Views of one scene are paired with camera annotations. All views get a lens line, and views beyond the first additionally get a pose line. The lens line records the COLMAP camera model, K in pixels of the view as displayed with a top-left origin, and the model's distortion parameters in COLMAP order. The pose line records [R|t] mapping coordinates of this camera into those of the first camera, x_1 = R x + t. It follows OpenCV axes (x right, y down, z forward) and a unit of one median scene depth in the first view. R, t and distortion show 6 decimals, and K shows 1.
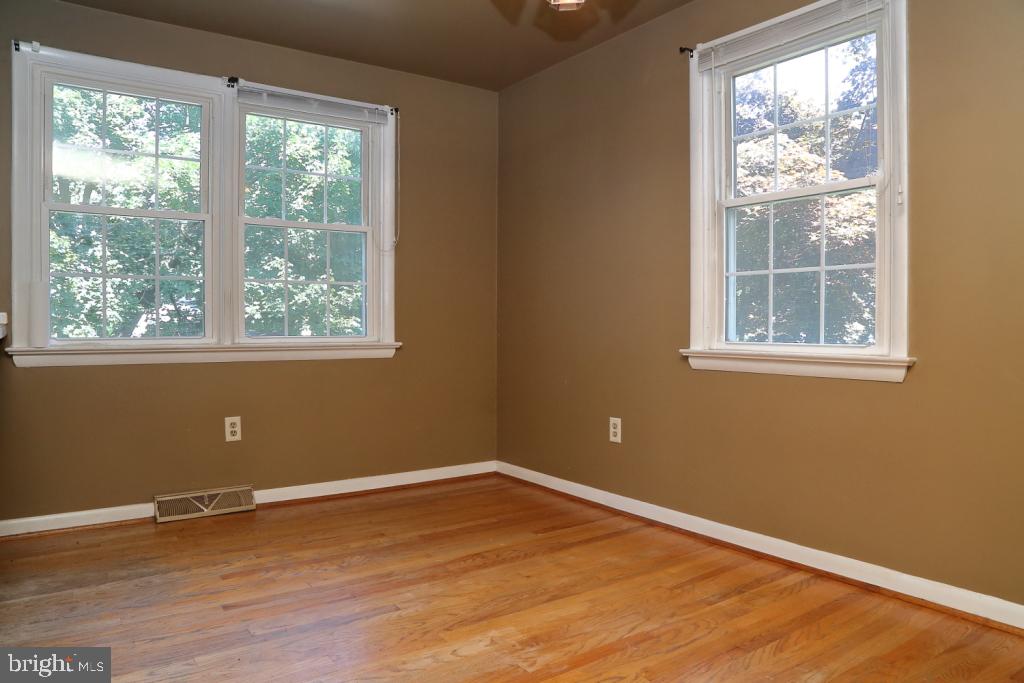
lens RADIAL K [[703.4, 0, 514.1], [0, 703.4, 341.5], [0, 0, 1]] dist [-0.118356, 0.060675]
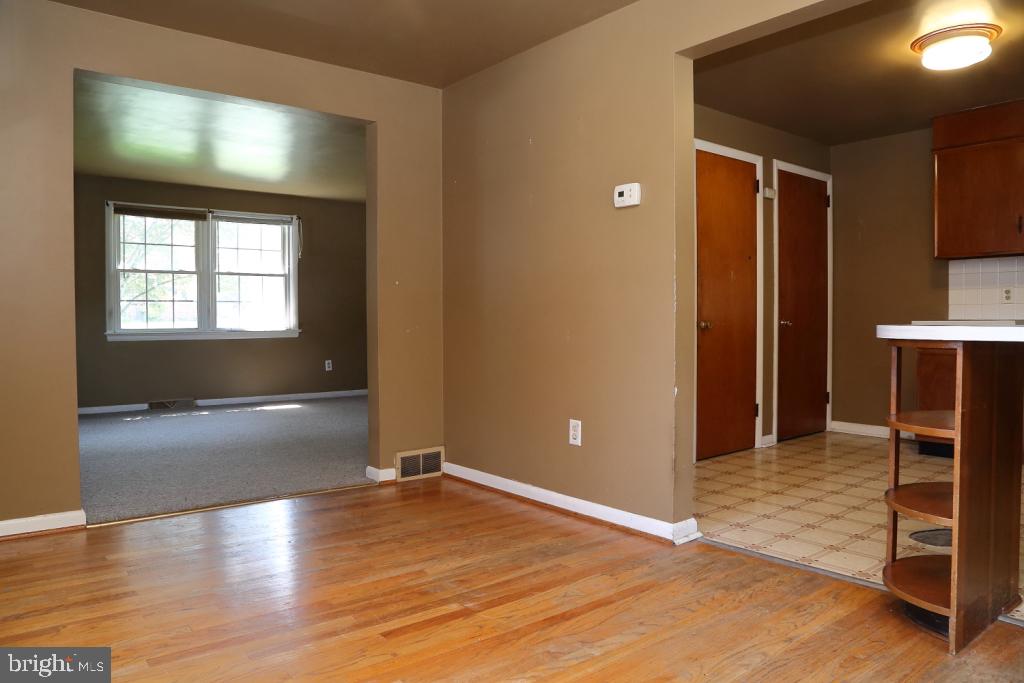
lens RADIAL K [[703.4, 0, 514.1], [0, 703.4, 341.5], [0, 0, 1]] dist [-0.118356, 0.060675]
pose [[-0.997981, 0.002486, -0.063466, -0.060367], [-0.000628, 0.998799, 0.048994, -0.035007], [0.063512, 0.048935, -0.996781, 1.449992]]
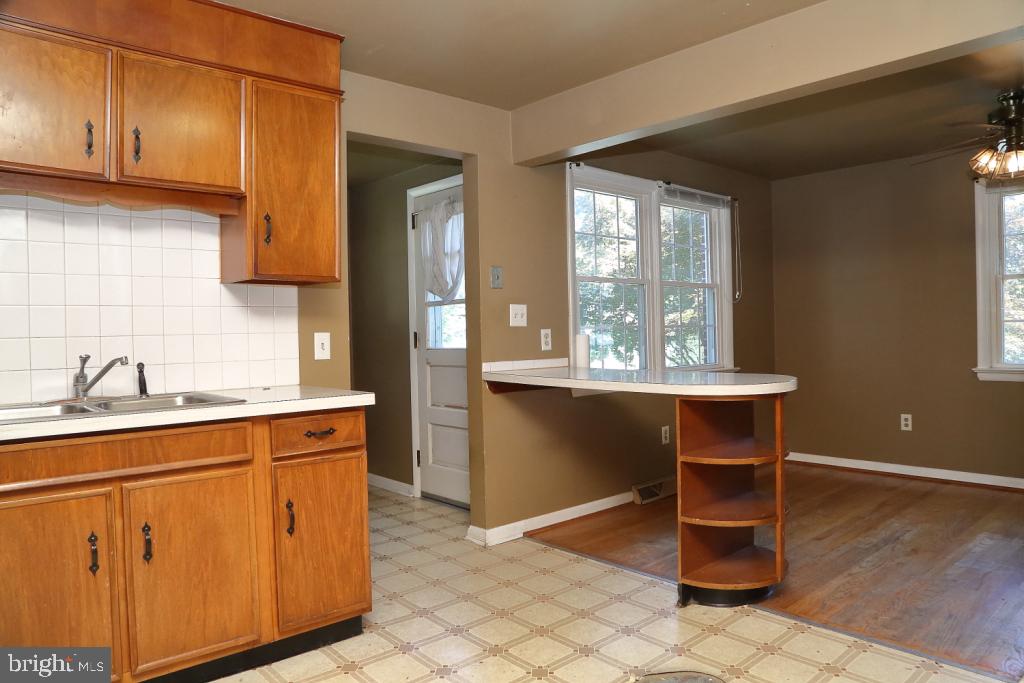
lens RADIAL K [[703.4, 0, 514.1], [0, 703.4, 341.5], [0, 0, 1]] dist [-0.118356, 0.060675]
pose [[0.993011, -0.023415, 0.115673, -1.183951], [0.024461, 0.999672, -0.007626, -0.078121], [-0.115457, 0.010402, 0.993258, -0.486871]]
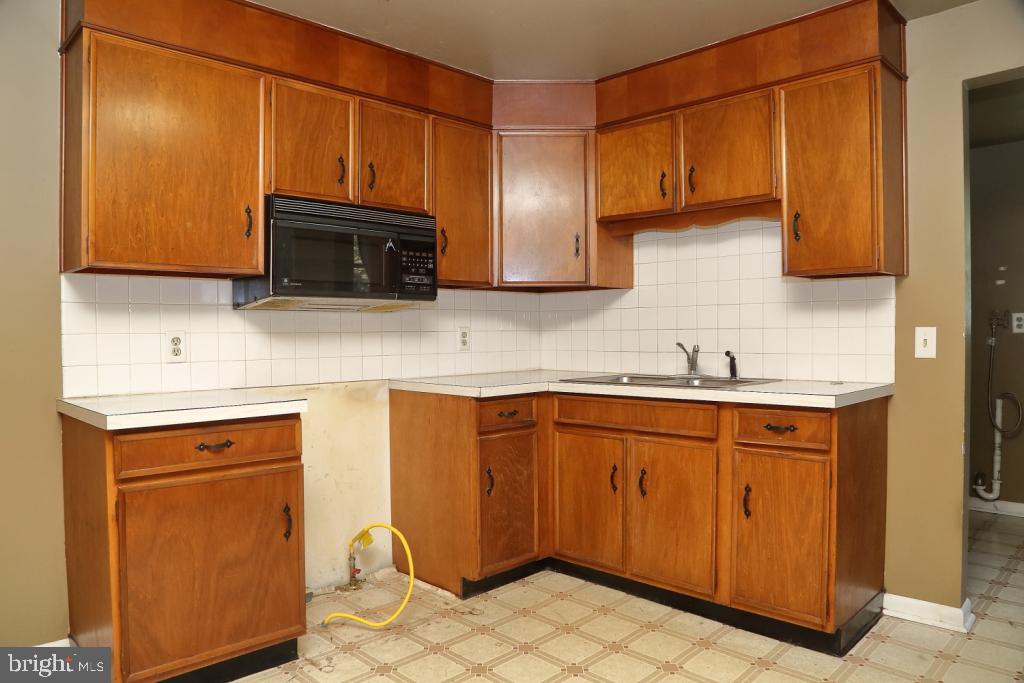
lens RADIAL K [[703.4, 0, 514.1], [0, 703.4, 341.5], [0, 0, 1]] dist [-0.118356, 0.060675]
pose [[0.161532, 0.008246, -0.986833, -0.447149], [-0.012543, 0.999901, 0.006302, -0.087527], [0.986788, 0.011360, 0.161619, -0.017520]]
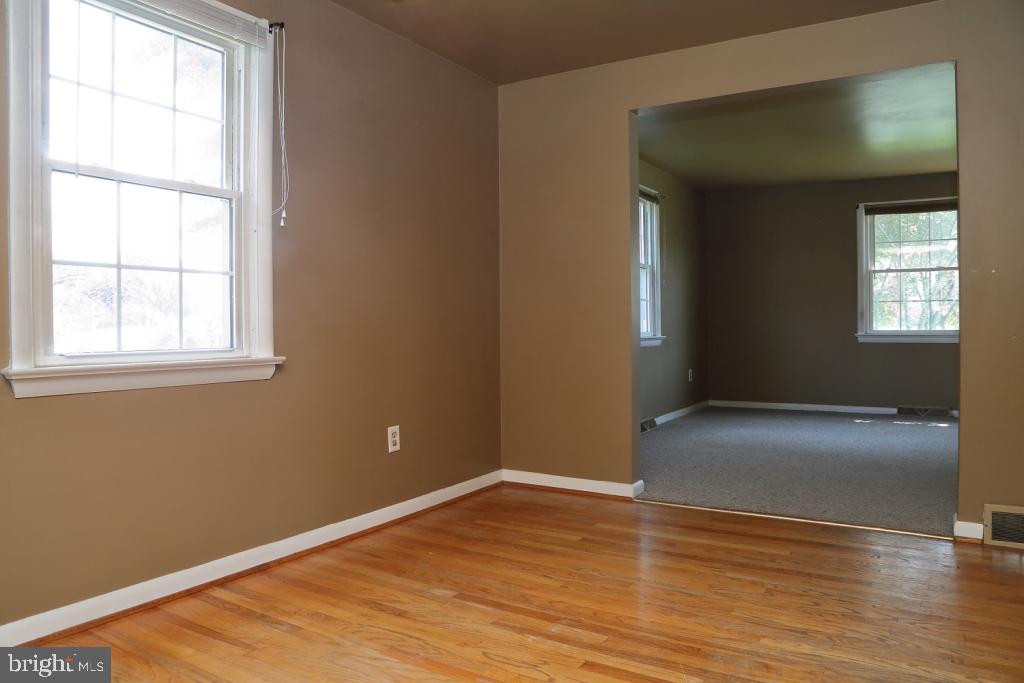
lens RADIAL K [[703.4, 0, 514.1], [0, 703.4, 341.5], [0, 0, 1]] dist [-0.118356, 0.060675]
pose [[-0.387662, -0.018656, 0.921613, -0.626925], [0.025871, 0.999181, 0.031109, -0.027681], [-0.921439, 0.035903, -0.386862, 0.990415]]
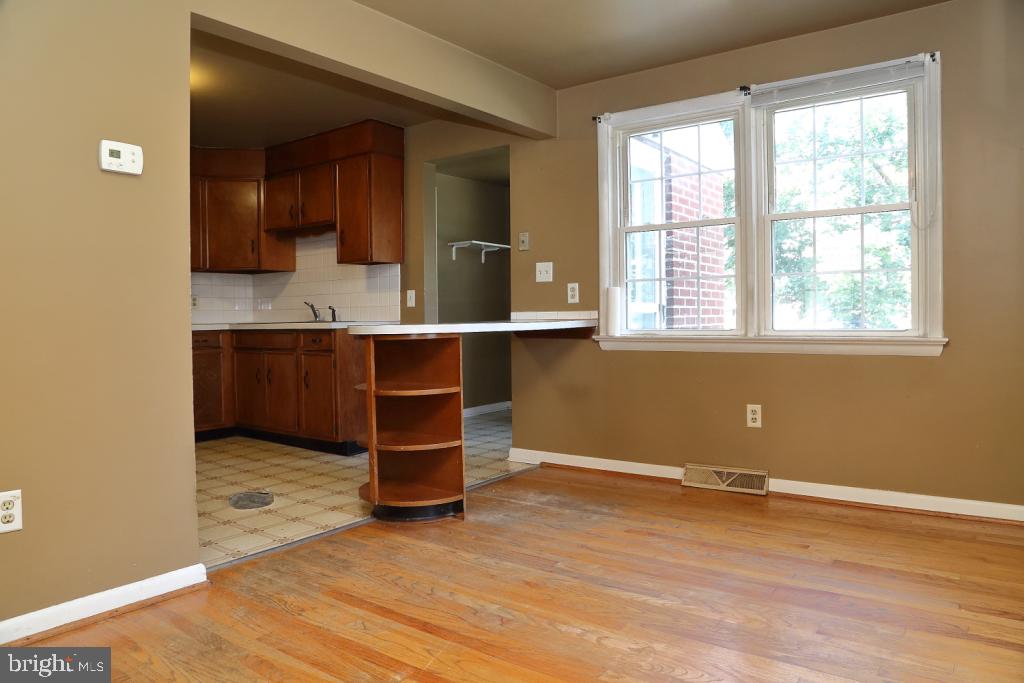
lens RADIAL K [[703.4, 0, 514.1], [0, 703.4, 341.5], [0, 0, 1]] dist [-0.118356, 0.060675]
pose [[0.307937, 0.028257, -0.950987, 0.671441], [-0.007186, 0.999599, 0.027374, -0.020101], [0.951380, -0.001596, 0.308017, 0.432670]]
